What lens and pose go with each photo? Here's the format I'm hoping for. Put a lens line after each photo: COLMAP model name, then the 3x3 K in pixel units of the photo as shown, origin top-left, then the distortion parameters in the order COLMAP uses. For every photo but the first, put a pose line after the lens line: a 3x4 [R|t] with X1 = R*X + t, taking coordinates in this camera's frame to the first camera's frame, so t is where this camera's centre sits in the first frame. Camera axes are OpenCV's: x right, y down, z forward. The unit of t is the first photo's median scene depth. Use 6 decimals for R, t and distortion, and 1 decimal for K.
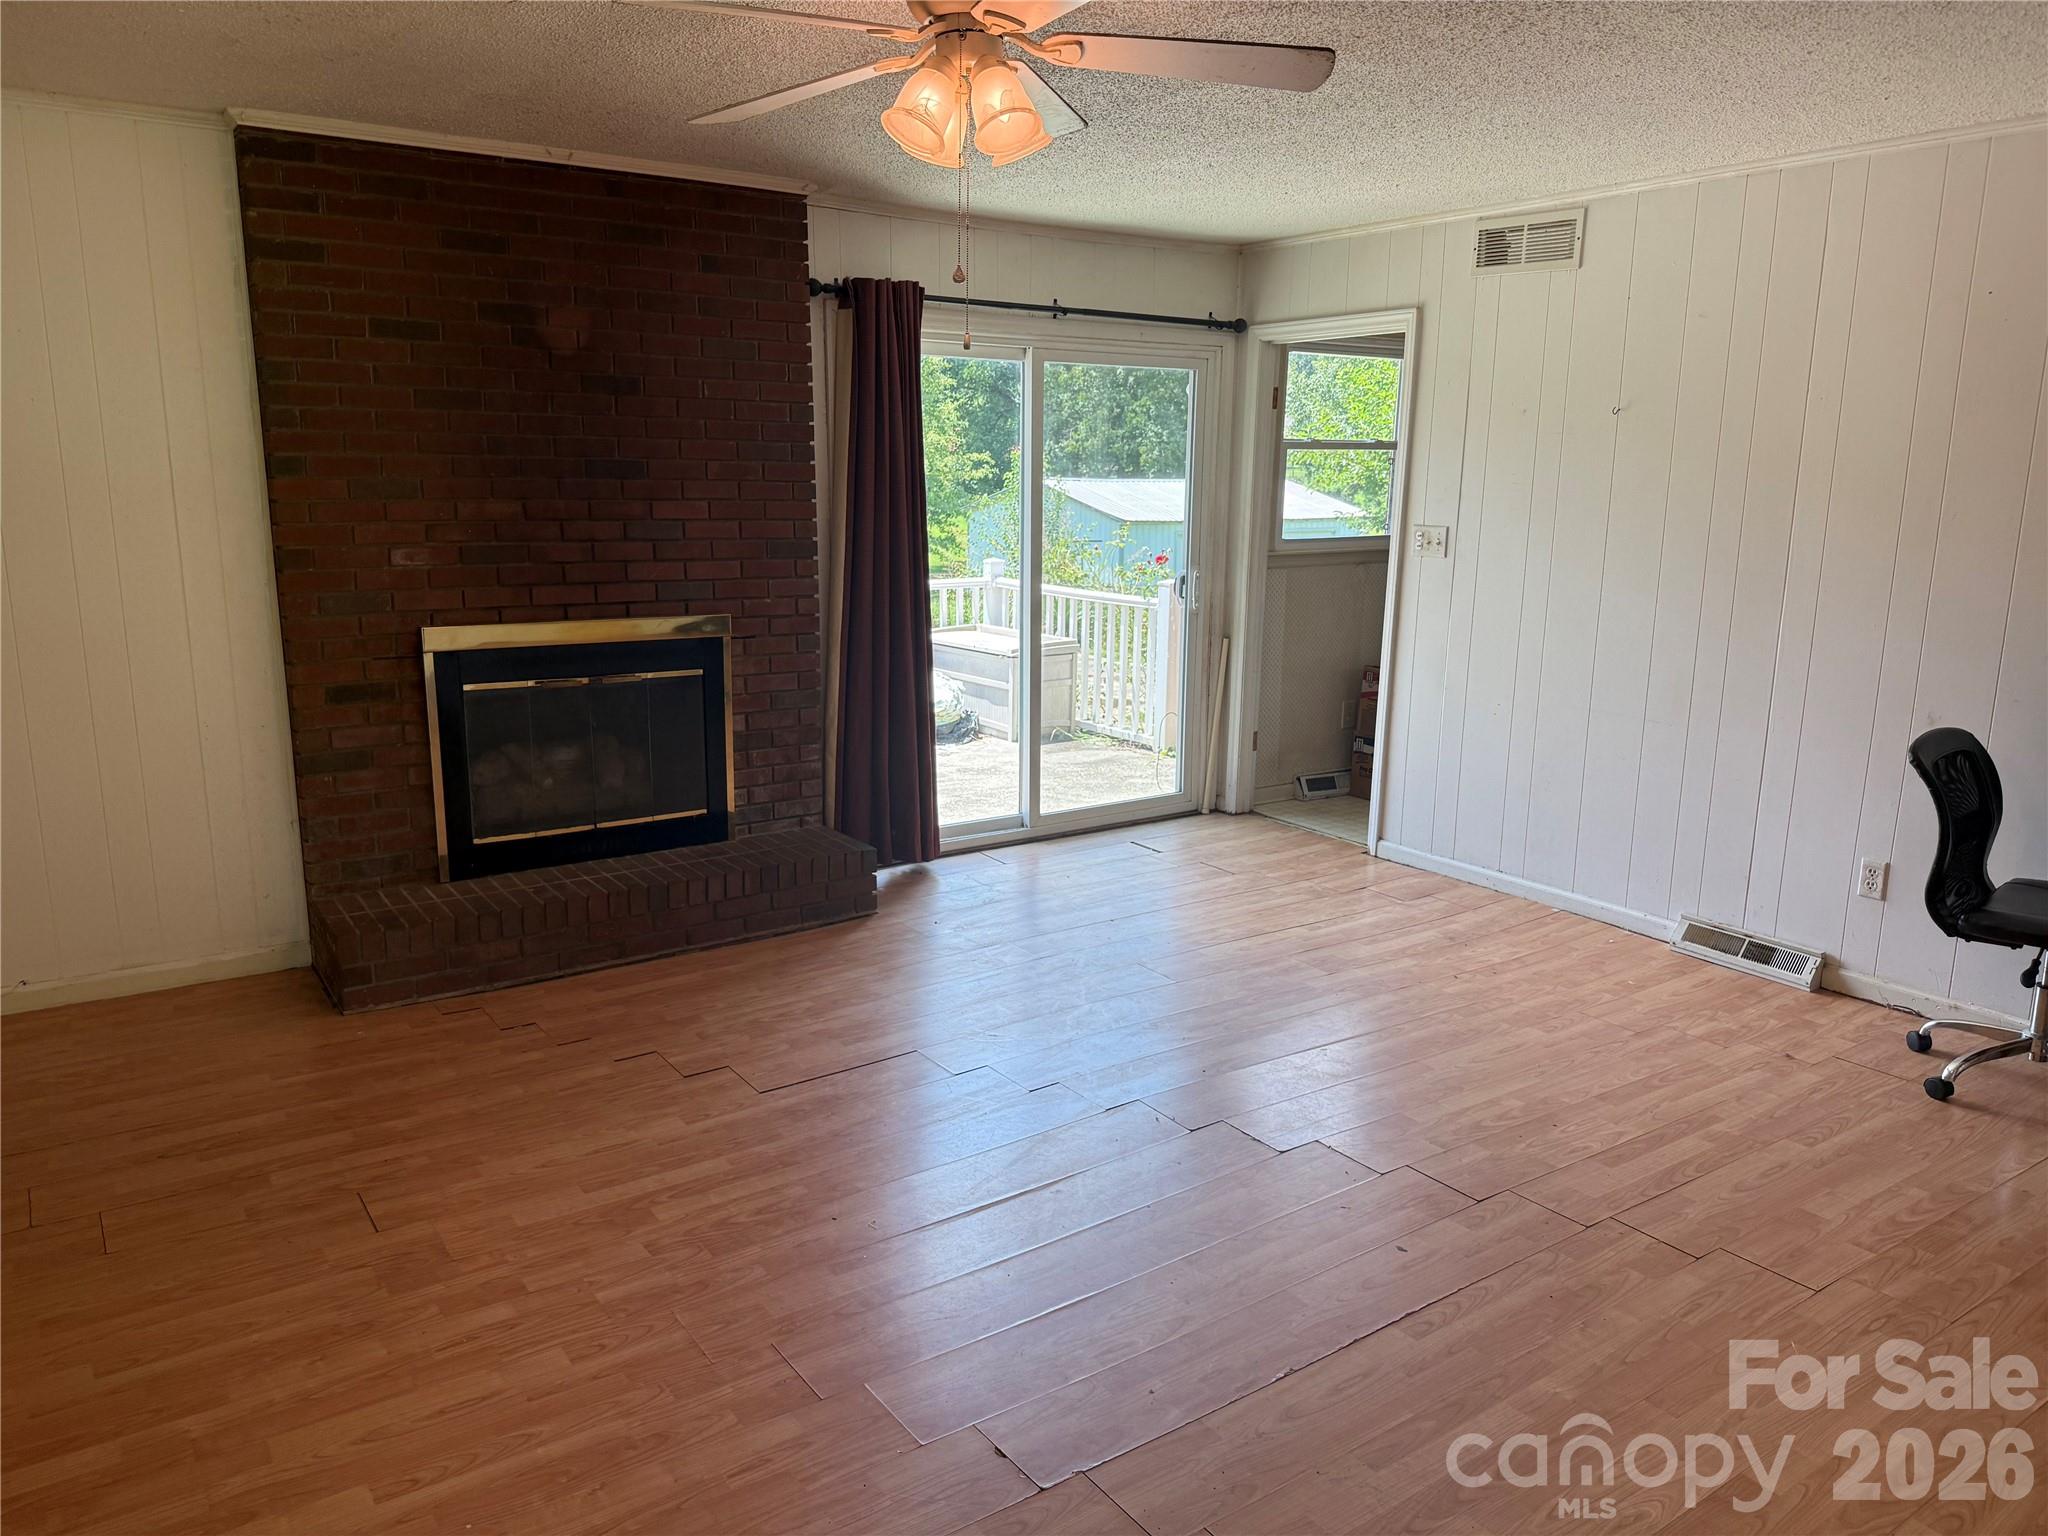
lens RADIAL K [[1415.8, 0, 1022.2], [0, 1415.8, 832.9], [0, 0, 1]] dist [0.000392, -0.027026]
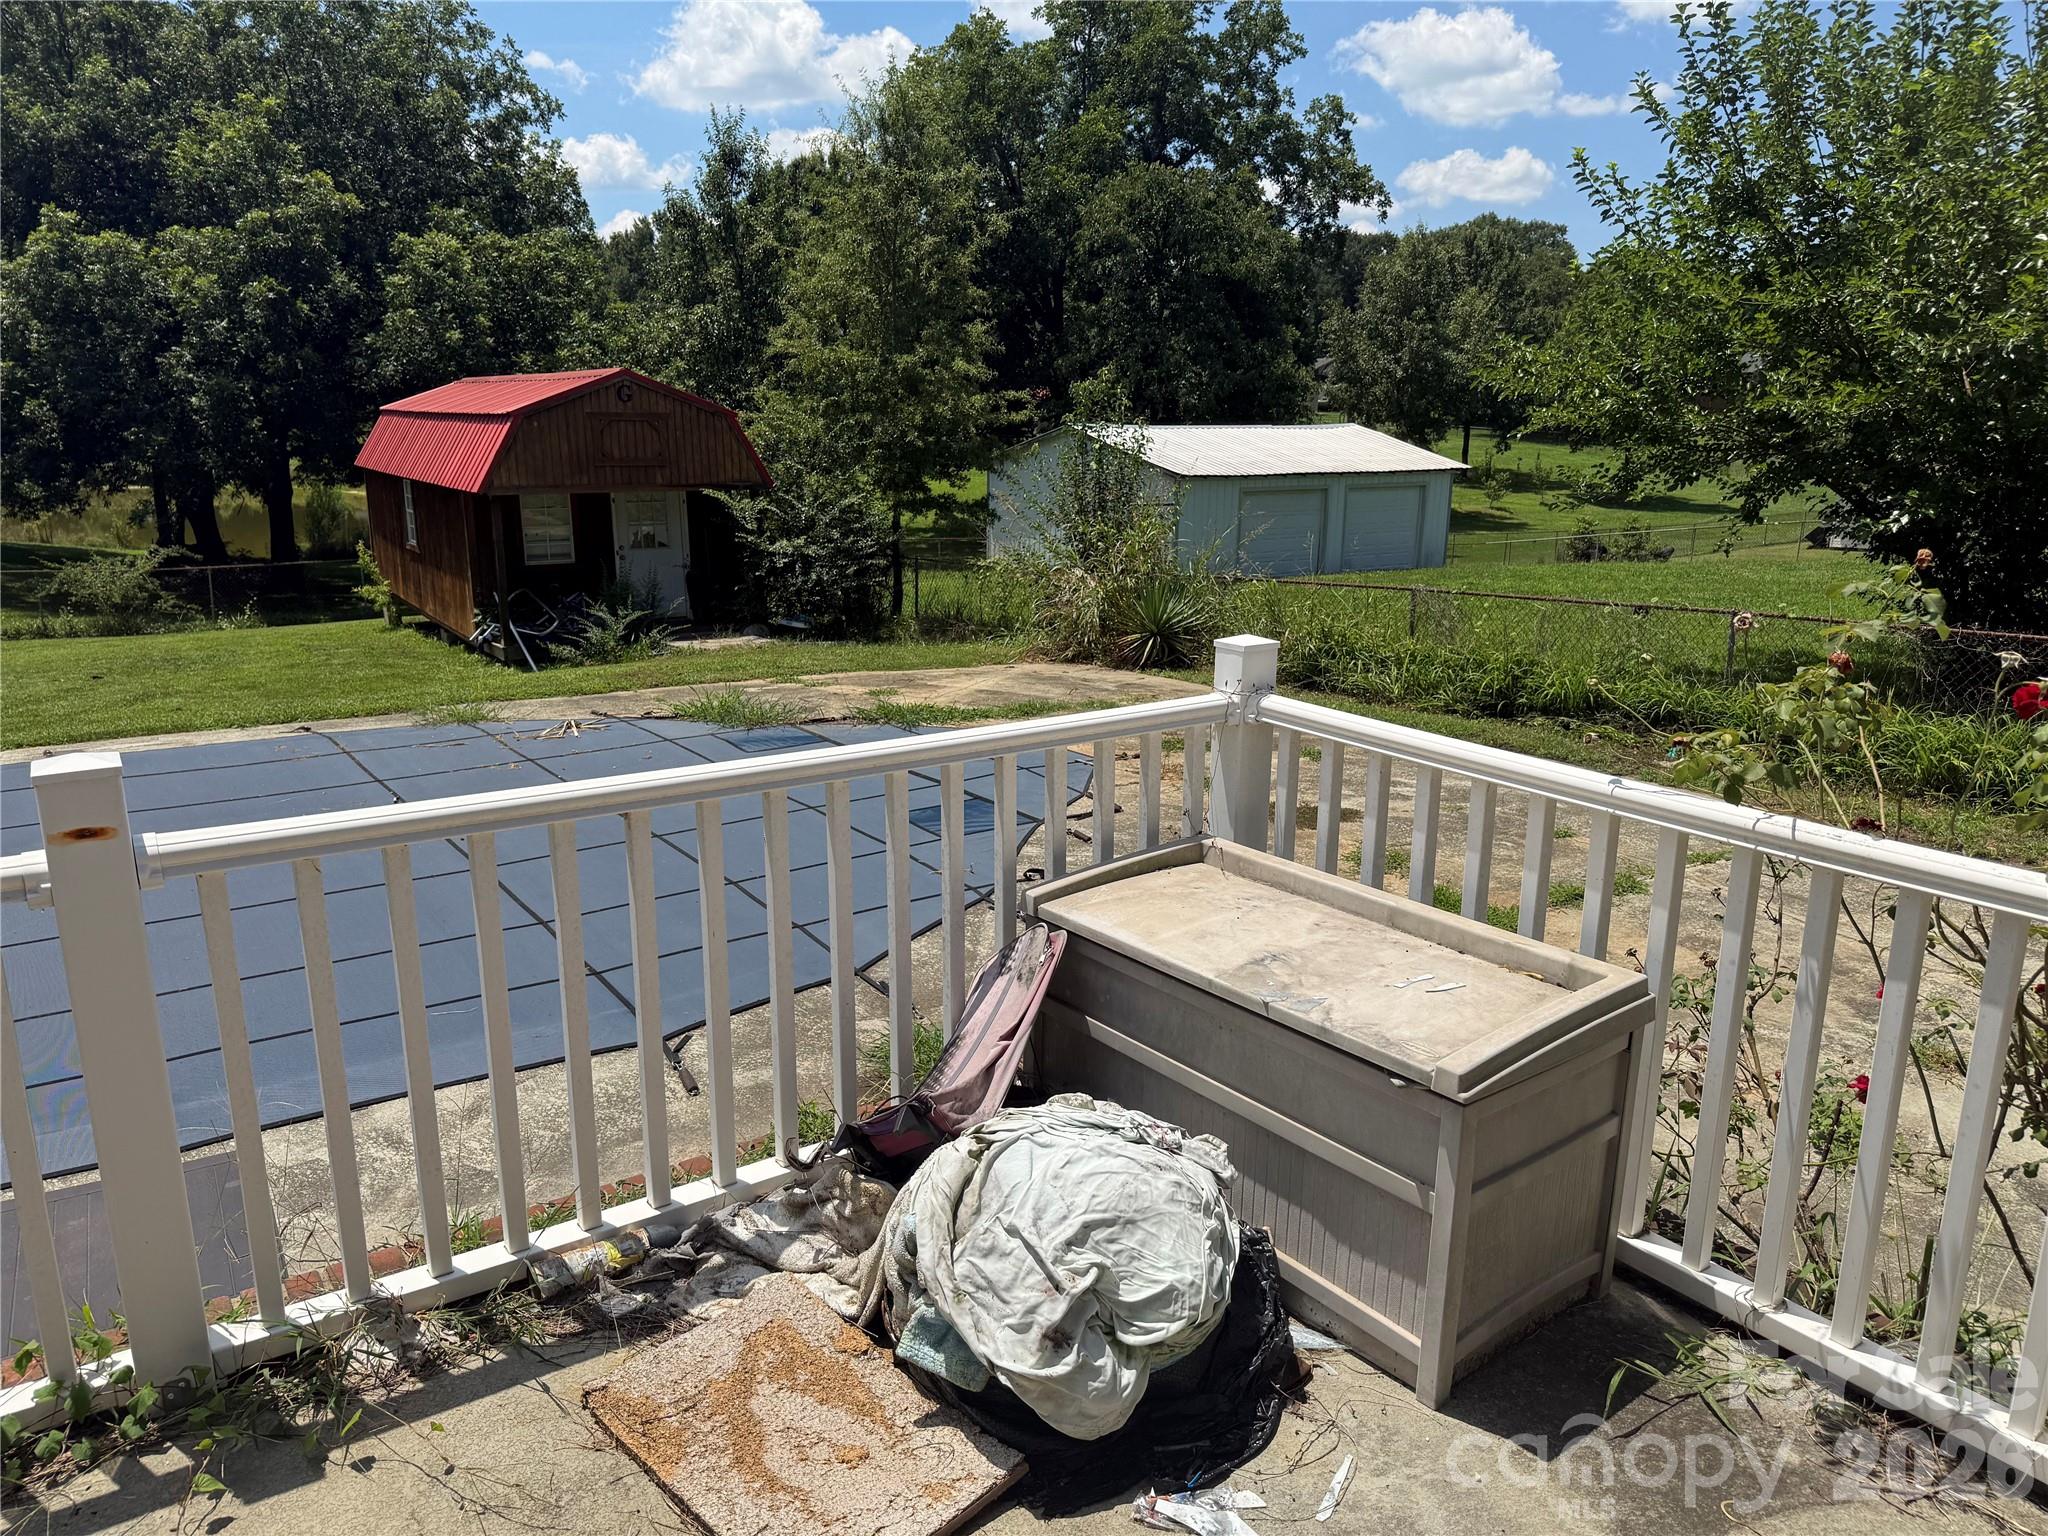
lens RADIAL K [[1443.3, 0, 1024.0], [0, 1443.3, 768.0], [0, 0, 1]] dist [0.006881, -0.003752]
pose [[0.999984, -0.004312, -0.003660, -0.024522], [0.004263, 0.999901, -0.013439, -0.053670], [0.003718, 0.013423, 0.999903, 0.222772]]
